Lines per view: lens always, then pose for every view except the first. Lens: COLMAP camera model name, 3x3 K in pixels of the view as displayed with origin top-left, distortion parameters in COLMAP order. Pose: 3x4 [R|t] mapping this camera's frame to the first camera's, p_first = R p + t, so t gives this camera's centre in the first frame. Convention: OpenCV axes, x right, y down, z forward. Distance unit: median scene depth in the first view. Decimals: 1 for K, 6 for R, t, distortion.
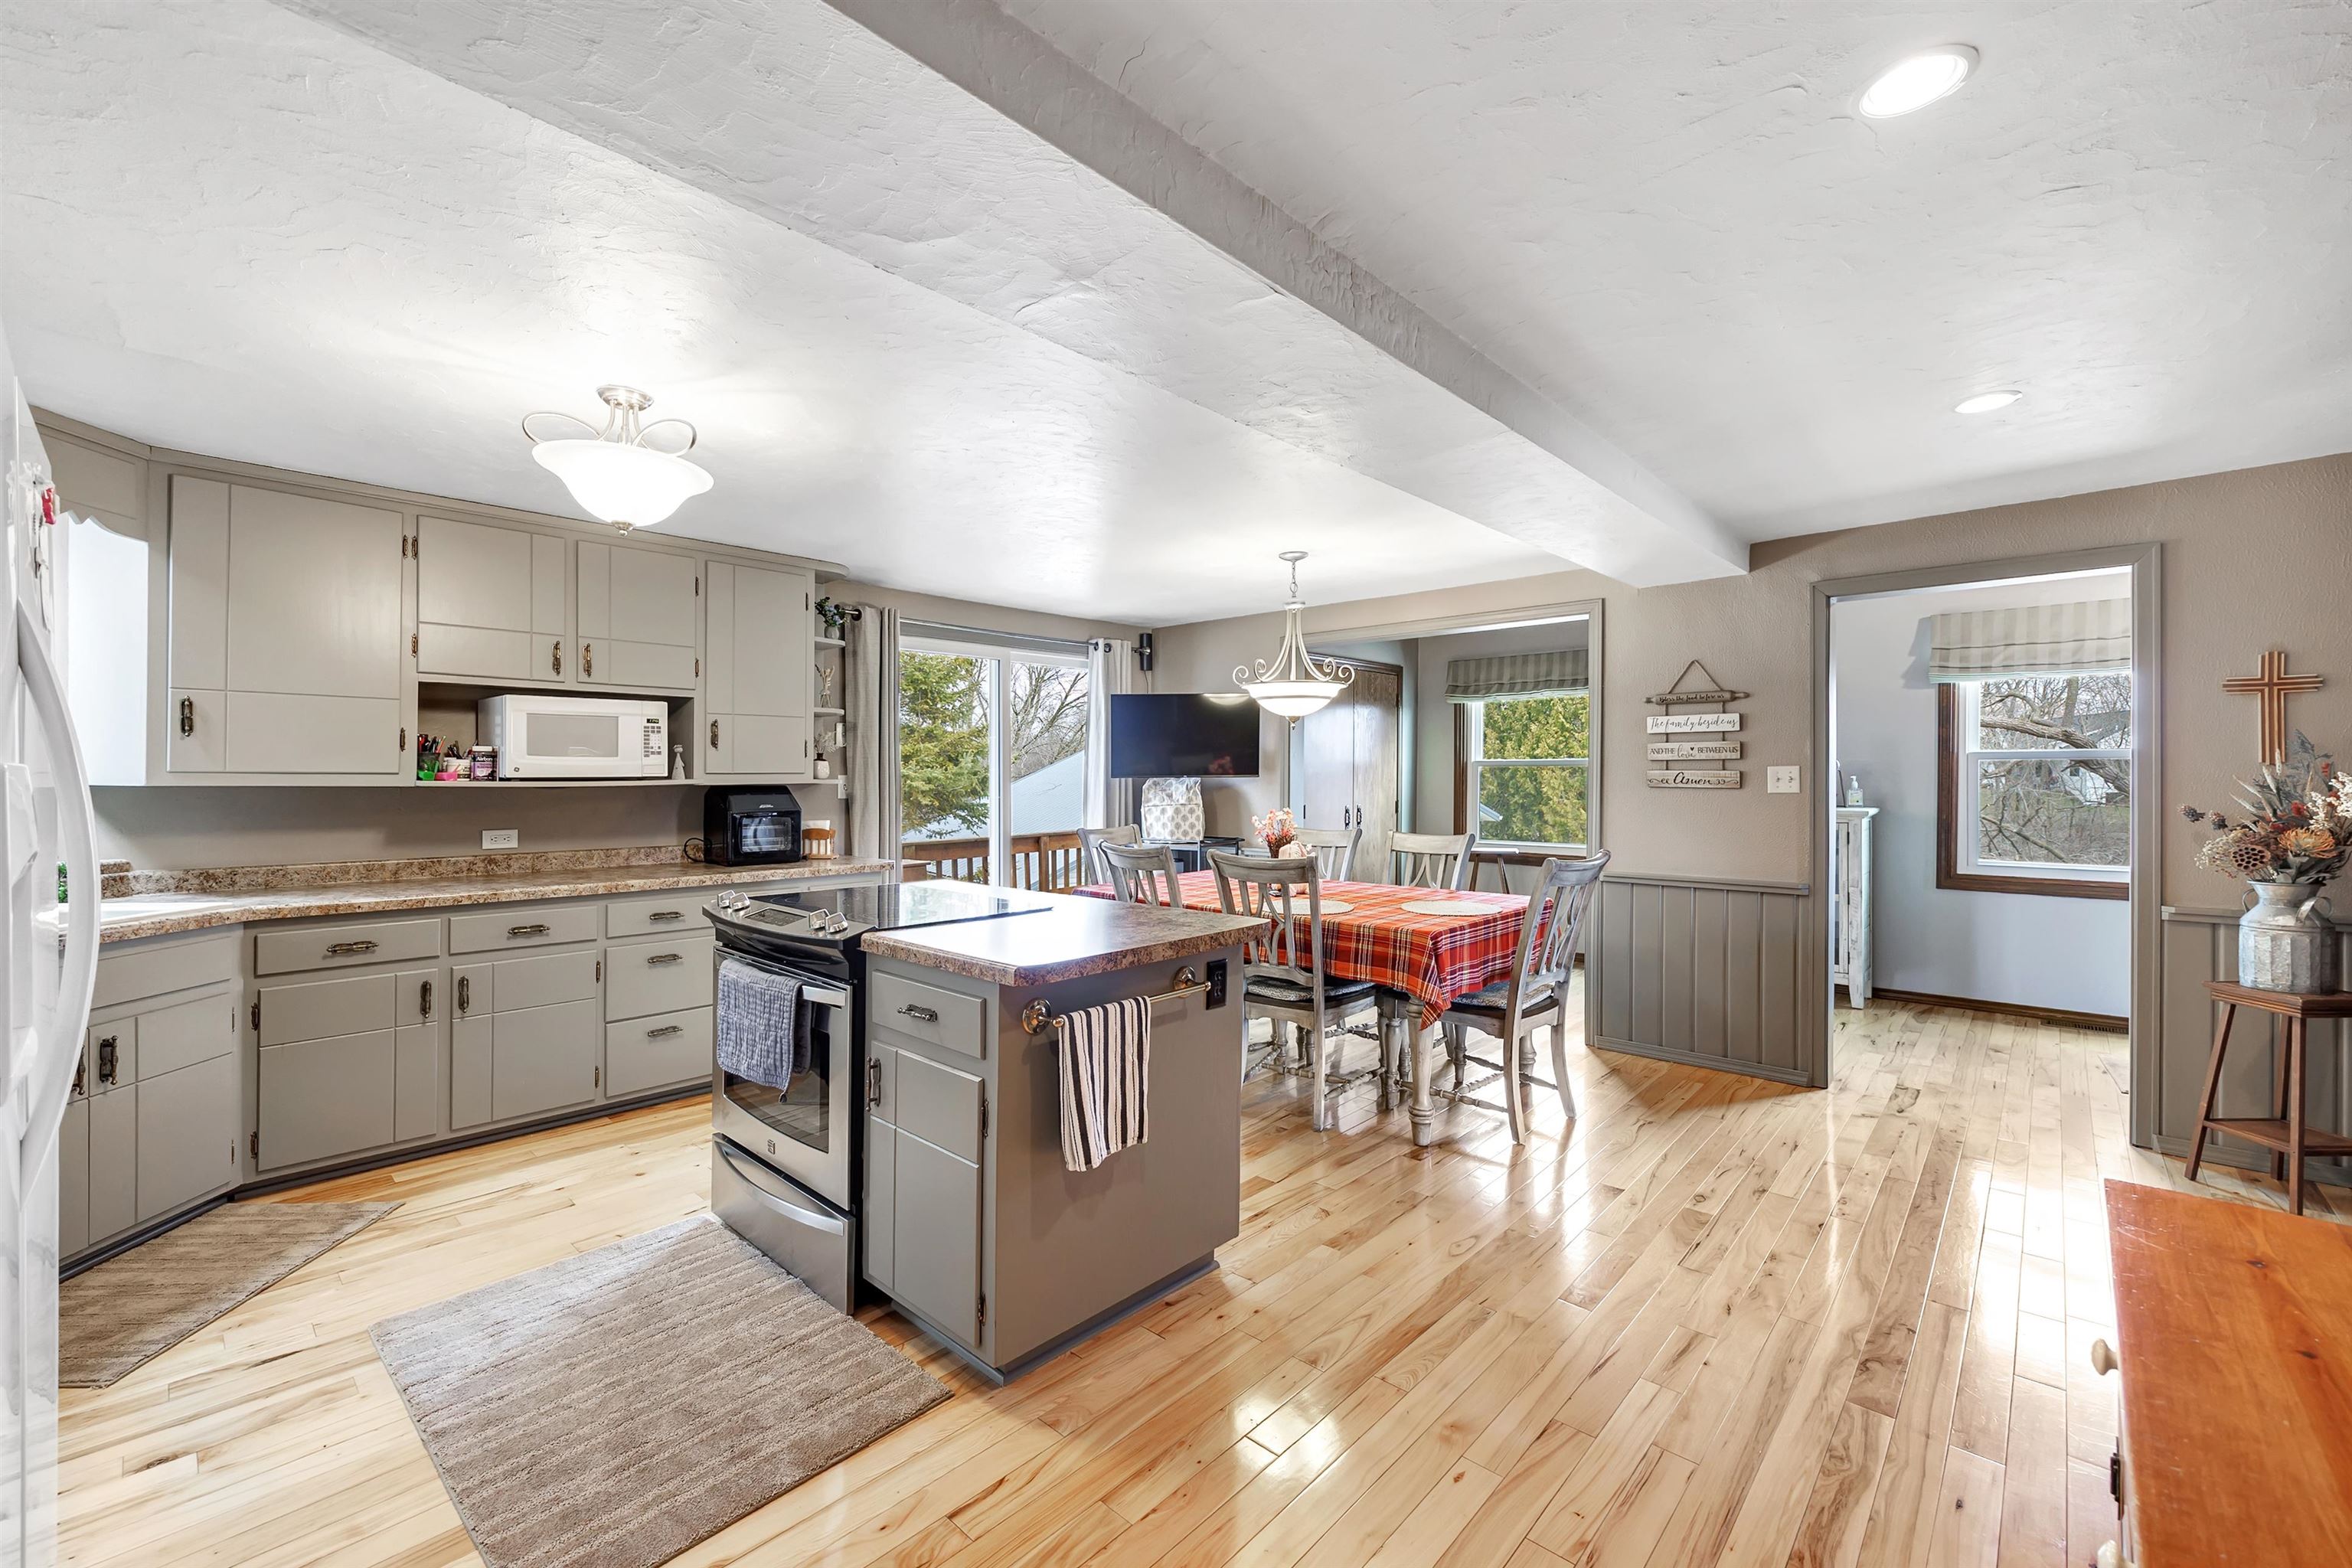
lens RADIAL K [[940.2, 0, 1176.0], [0, 940.2, 784.0], [0, 0, 1]] dist [-0.002327, -0.000251]
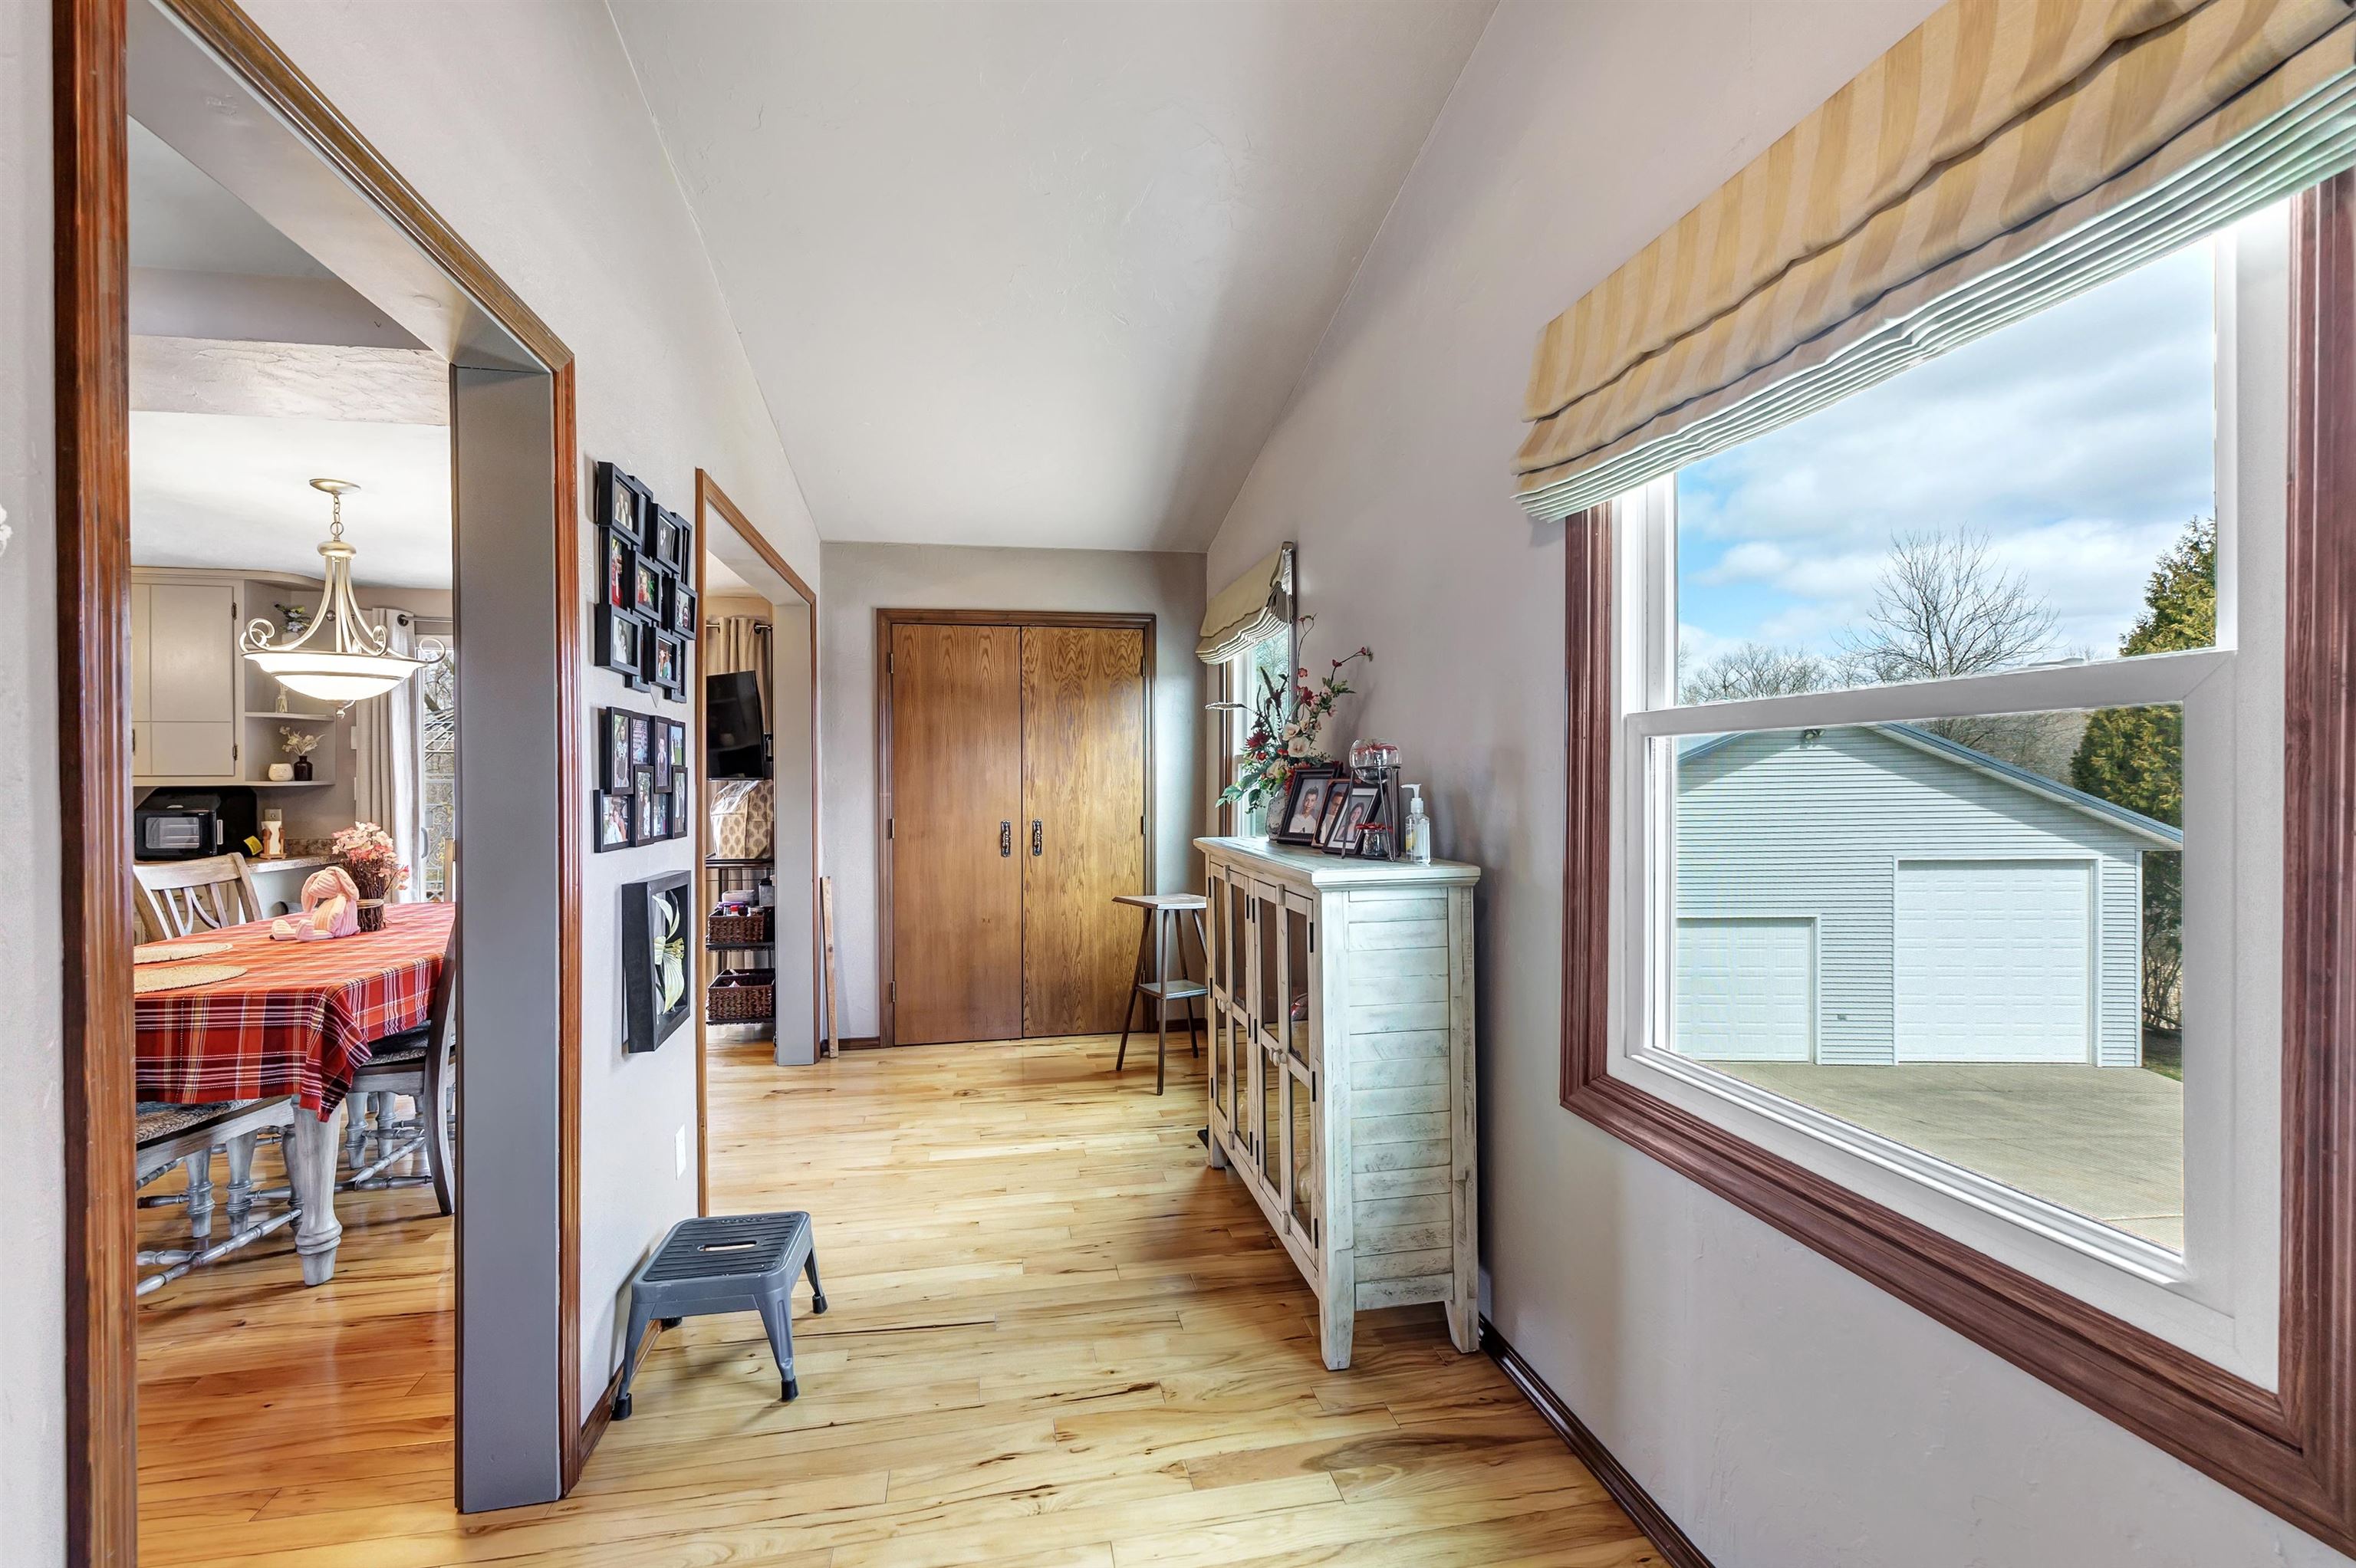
lens RADIAL K [[965.1, 0, 1166.4], [0, 965.1, 785.7], [0, 0, 1]] dist [0.000999, 0.000086]
pose [[0.805945, 0.006252, -0.591958, 1.245479], [-0.005725, 0.999980, 0.002767, -0.010391], [0.591963, 0.001159, 0.805964, 0.861792]]
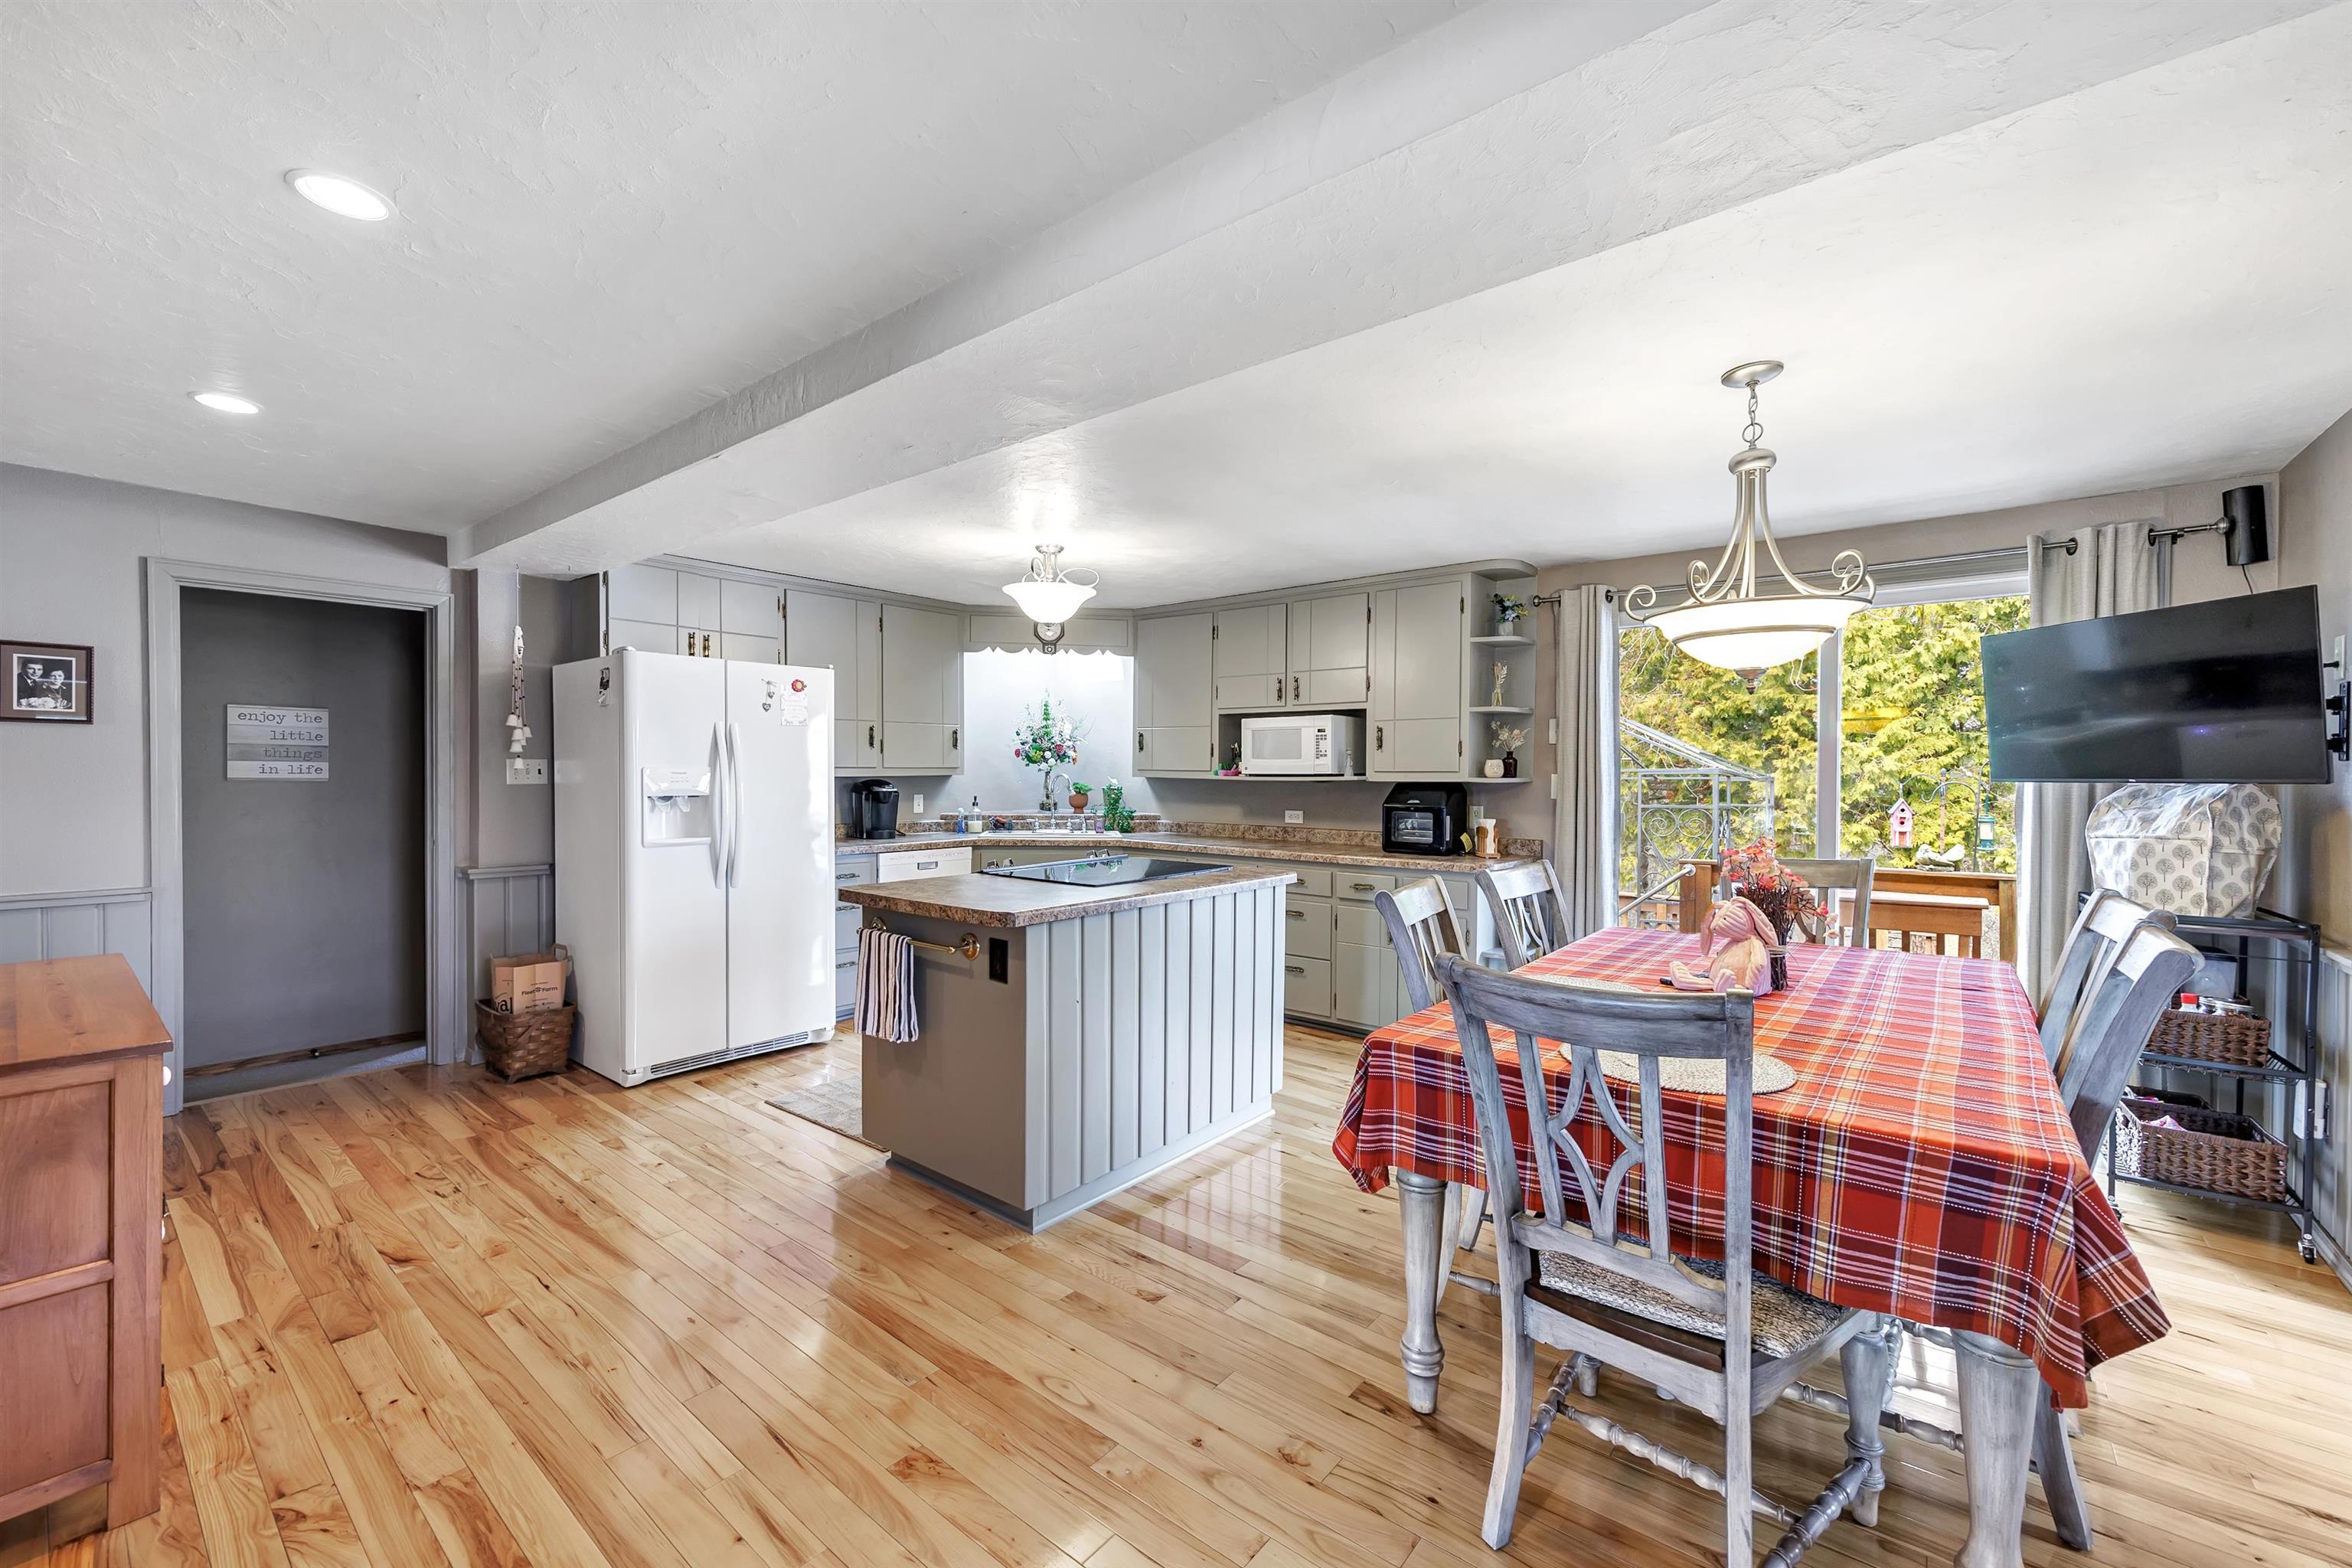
lens RADIAL K [[963.5, 0, 1164.5], [0, 963.5, 785.7], [0, 0, 1]] dist [0.000999, 0.000086]
pose [[0.060375, 0.015819, -0.998050, 0.740743], [-0.014401, 0.999784, 0.014975, -0.008169], [0.998072, 0.013469, 0.060590, 0.701976]]
